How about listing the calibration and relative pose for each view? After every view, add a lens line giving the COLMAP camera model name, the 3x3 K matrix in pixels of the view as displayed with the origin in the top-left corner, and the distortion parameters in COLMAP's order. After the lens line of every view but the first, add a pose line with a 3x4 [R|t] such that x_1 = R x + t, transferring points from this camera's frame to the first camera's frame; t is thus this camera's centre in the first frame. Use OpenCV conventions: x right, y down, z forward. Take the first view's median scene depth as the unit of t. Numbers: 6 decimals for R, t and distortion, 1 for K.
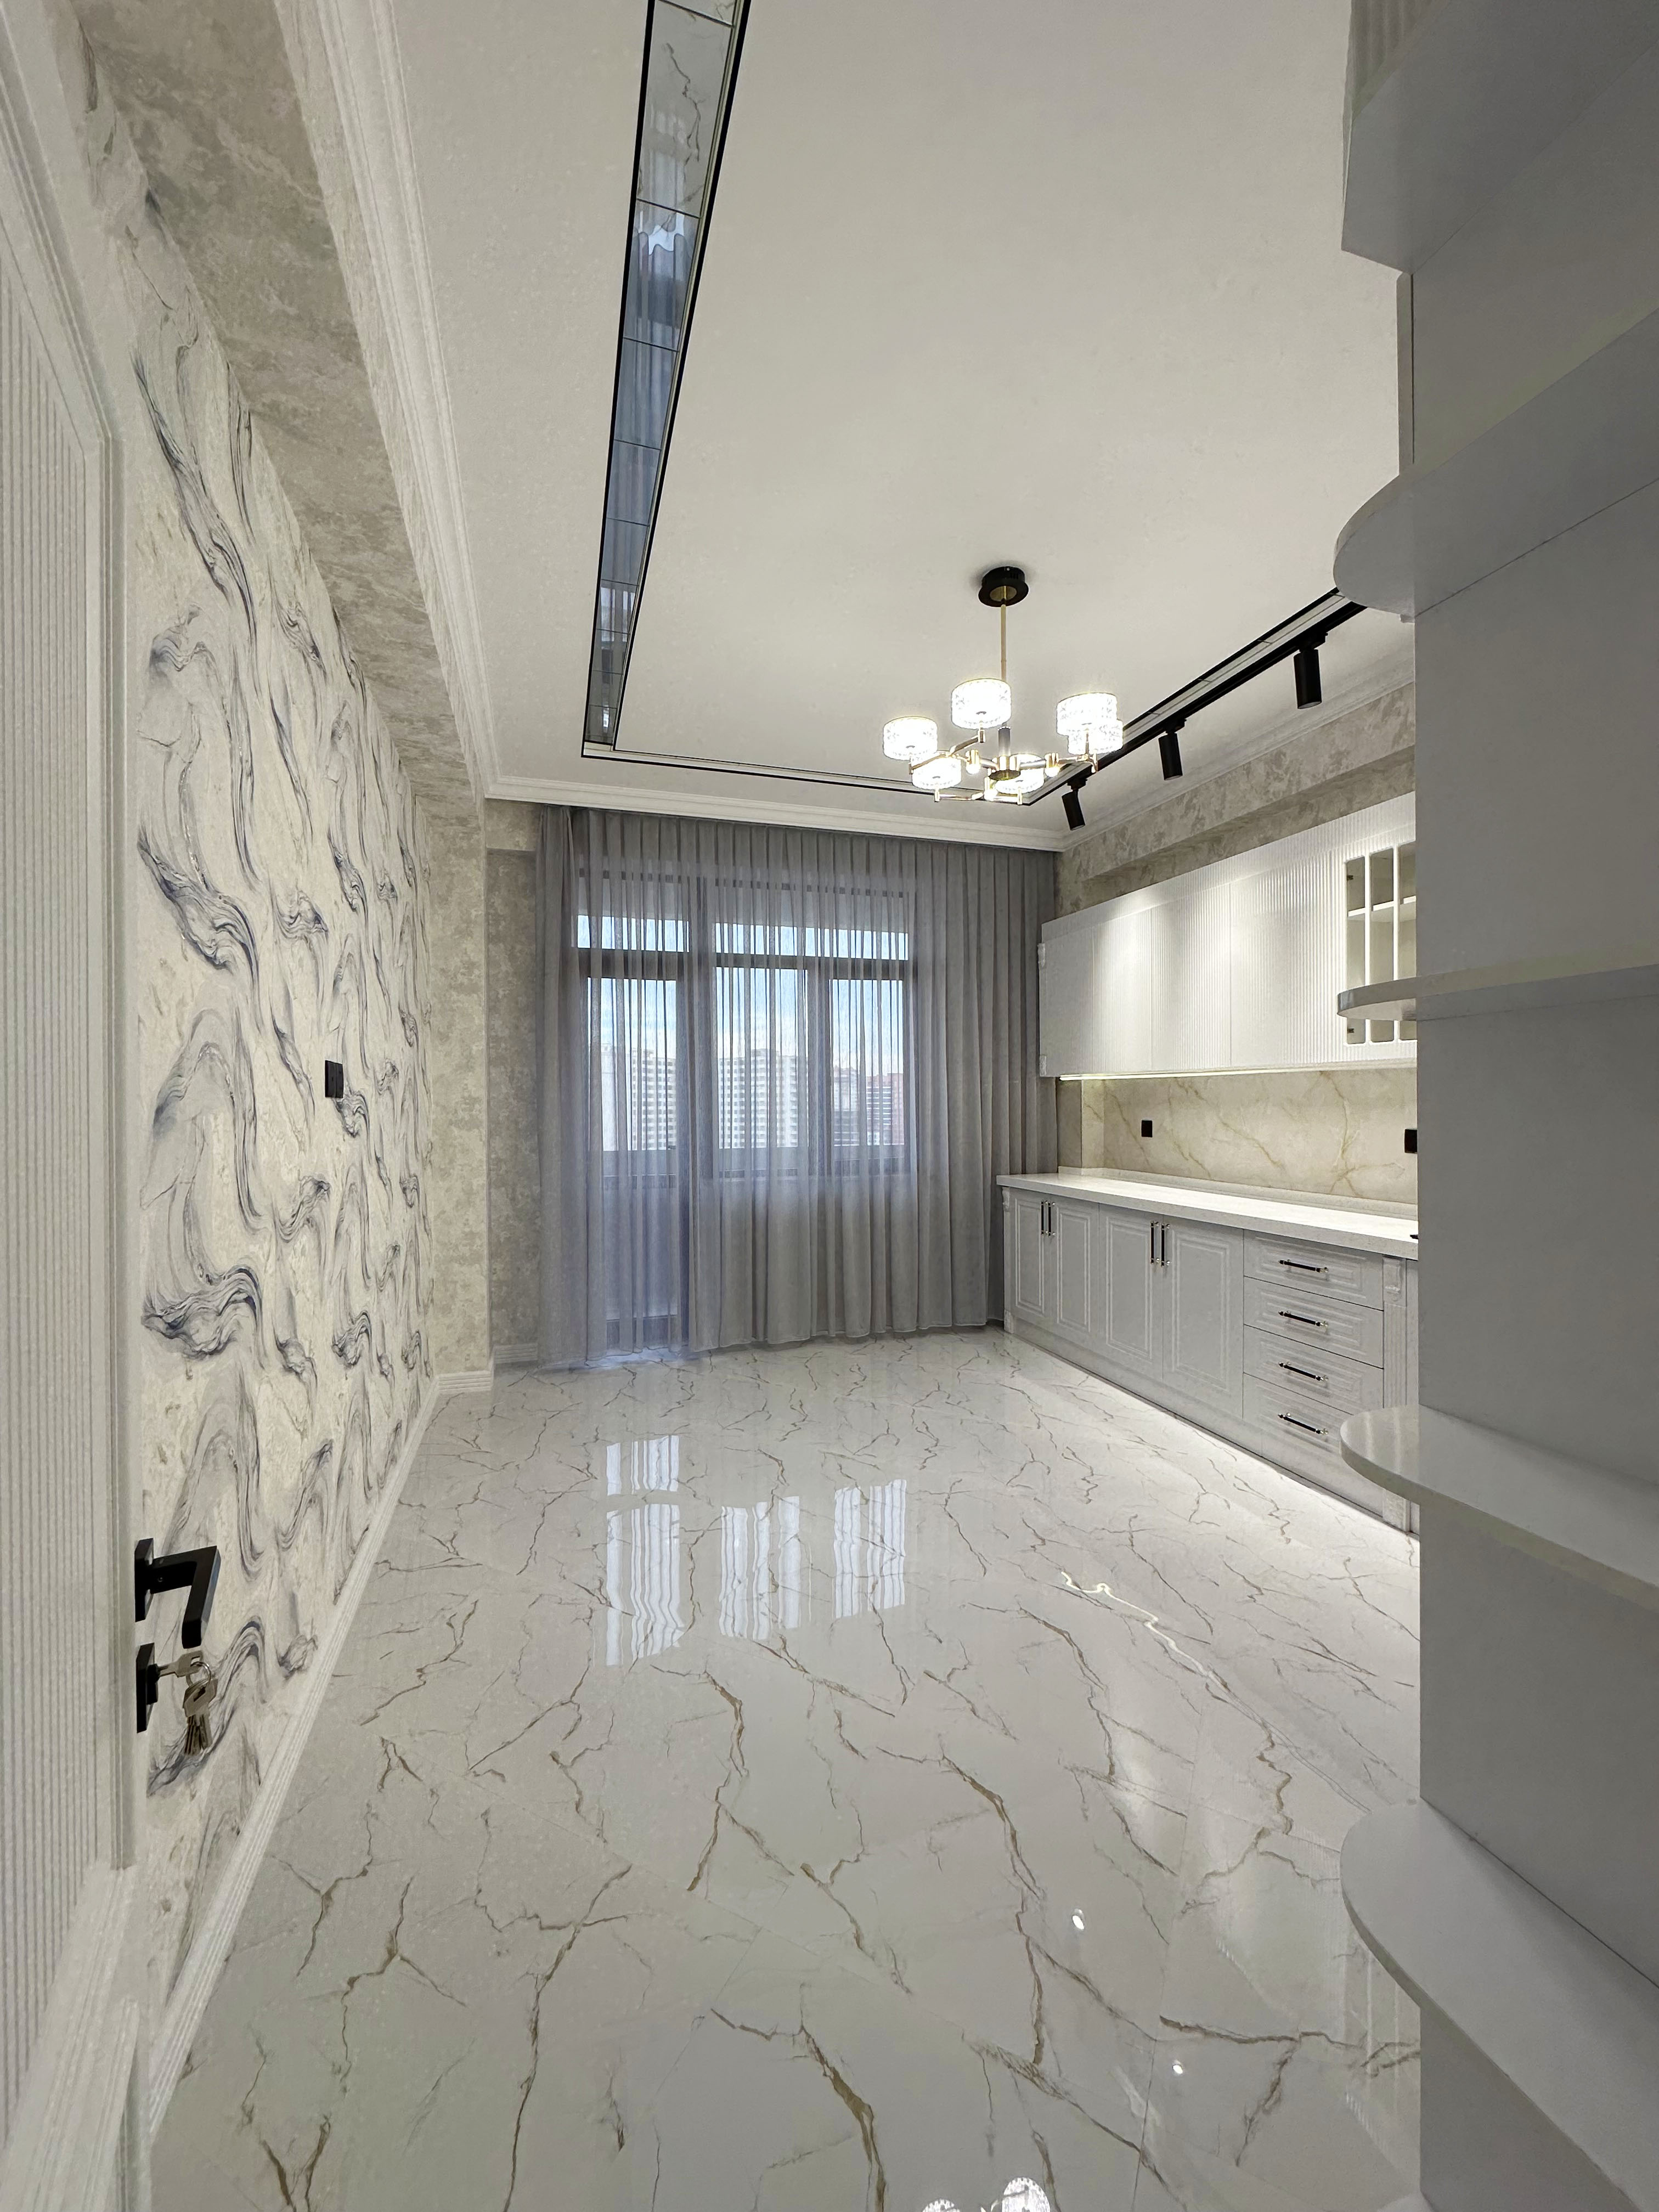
lens RADIAL K [[880.9, 0, 829.5], [0, 880.9, 1106.0], [0, 0, 1]] dist [0.000898, -0.000007]
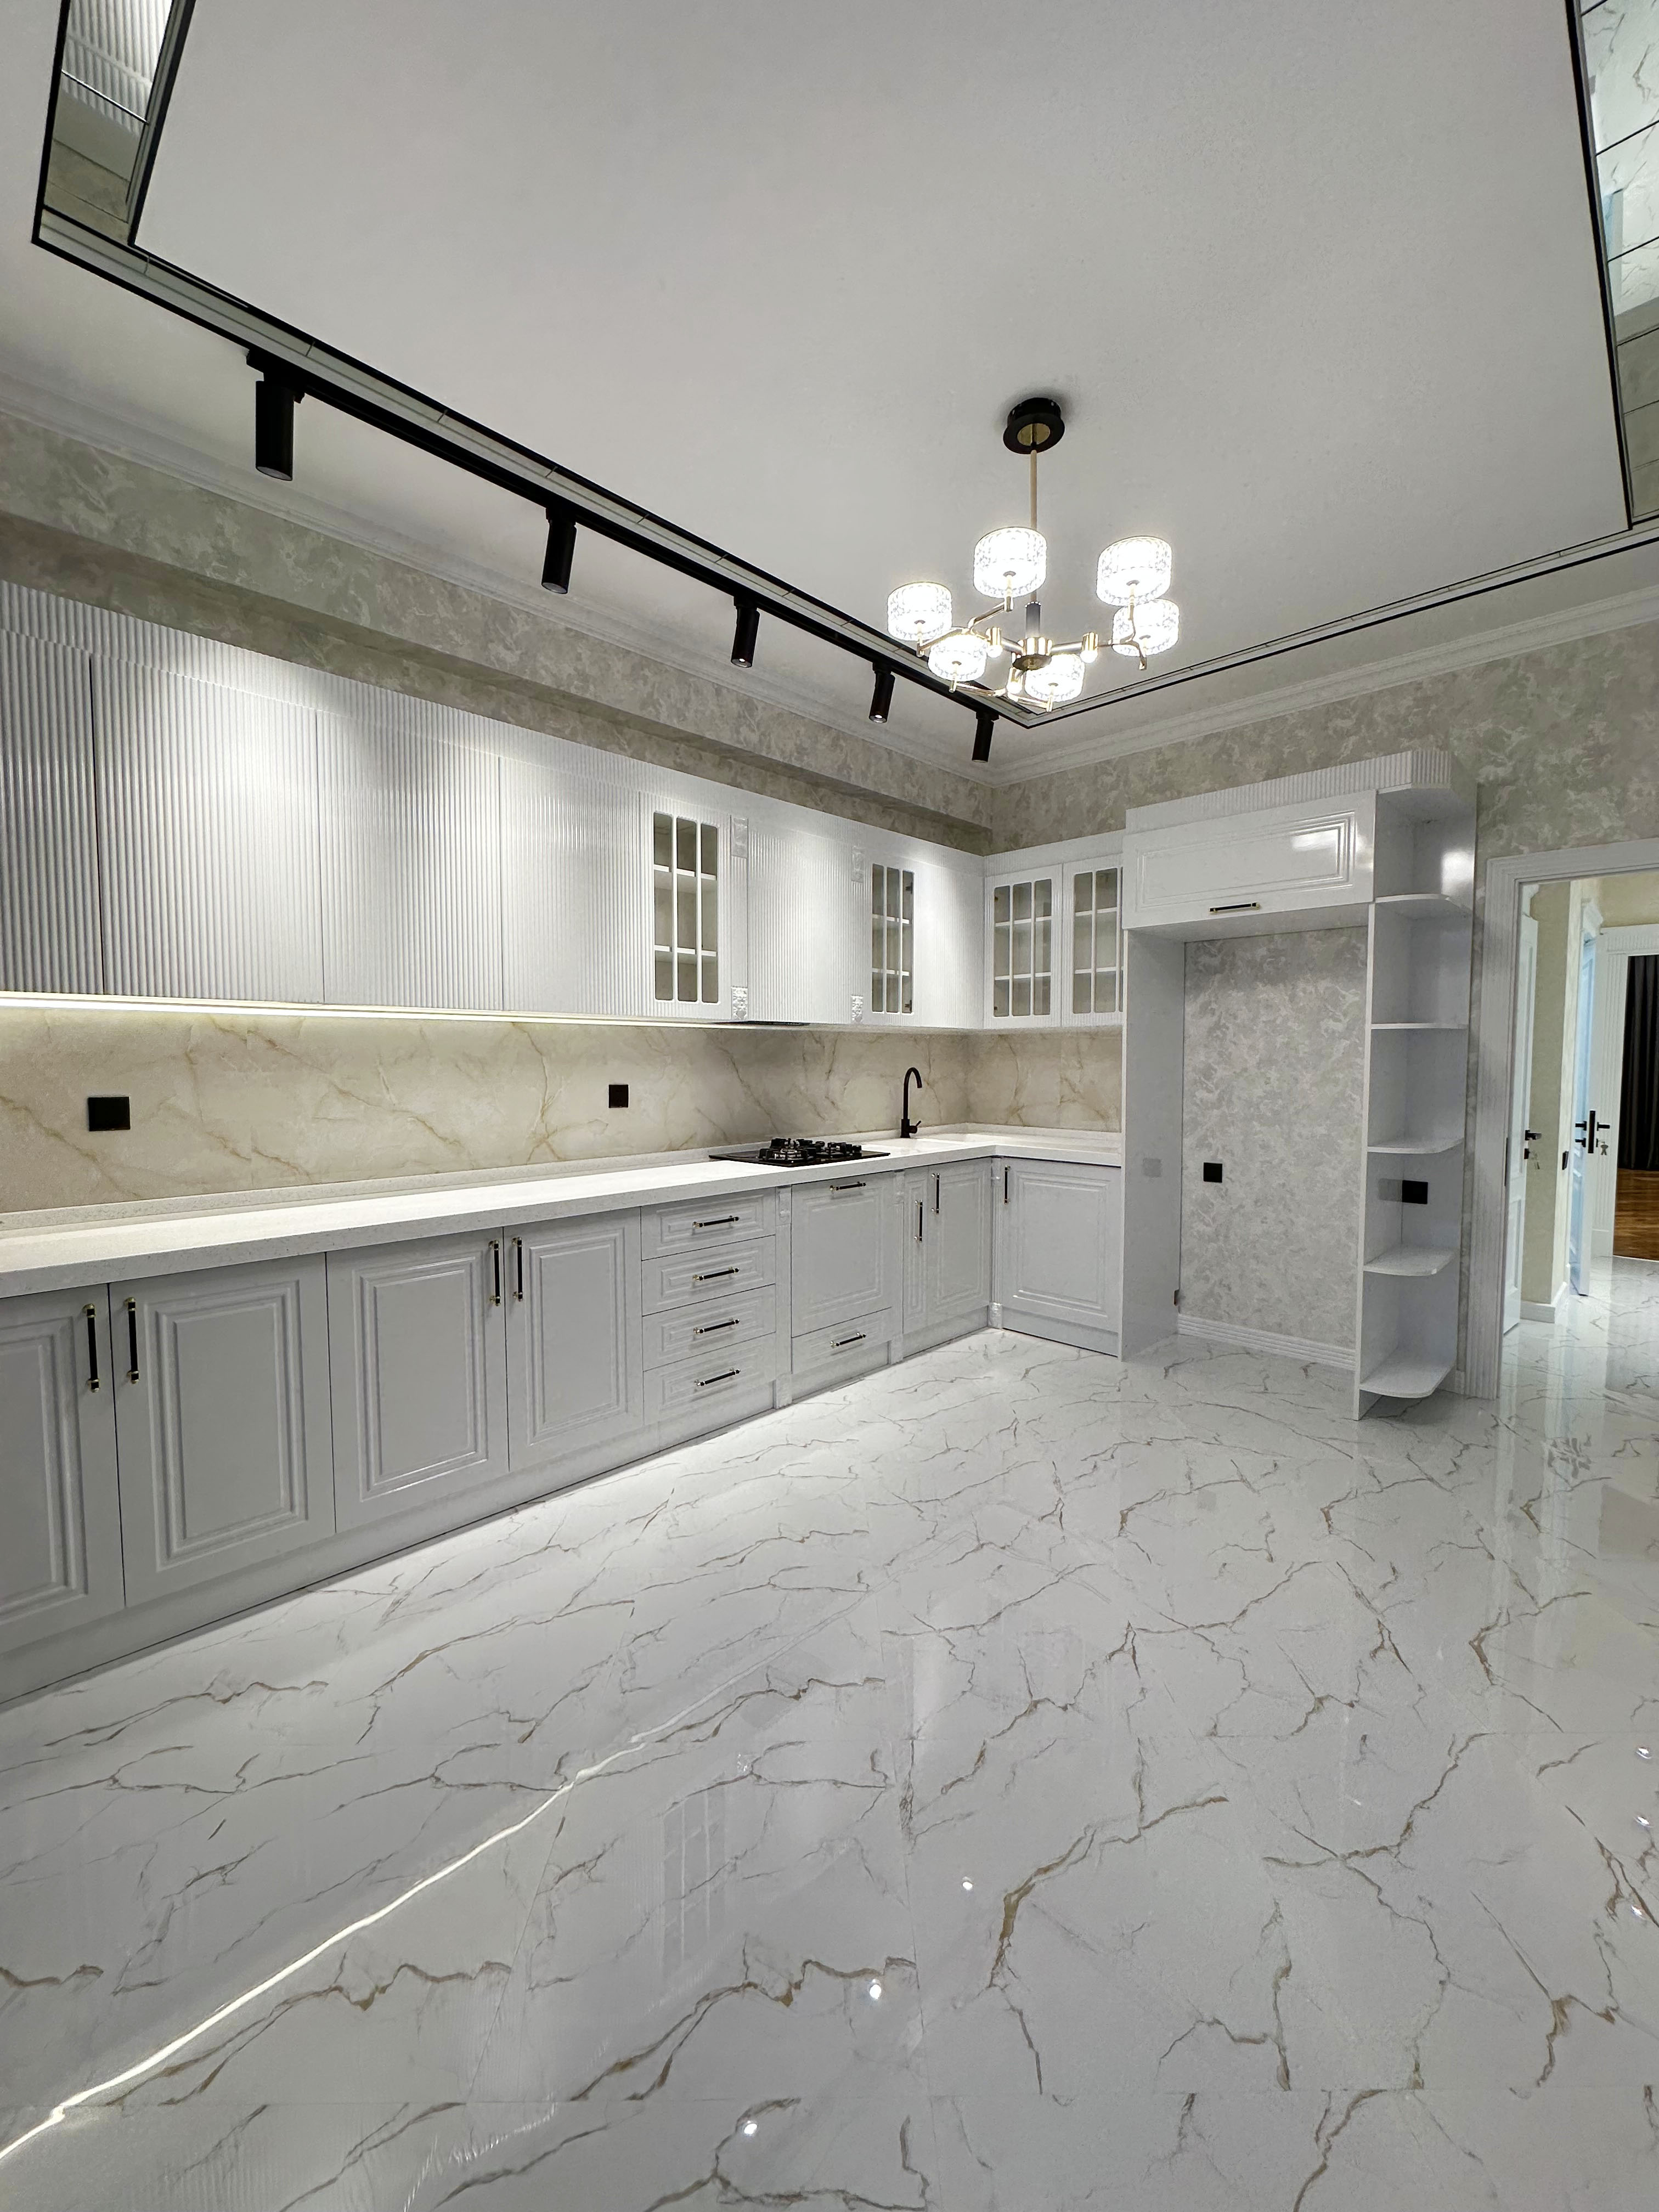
lens RADIAL K [[880.9, 0, 829.5], [0, 880.9, 1106.0], [0, 0, 1]] dist [0.000898, -0.000007]
pose [[-0.469265, -0.044288, 0.881946, -0.345045], [0.008164, 0.998481, 0.054484, -0.002824], [-0.883020, 0.032767, -0.468190, 1.166642]]
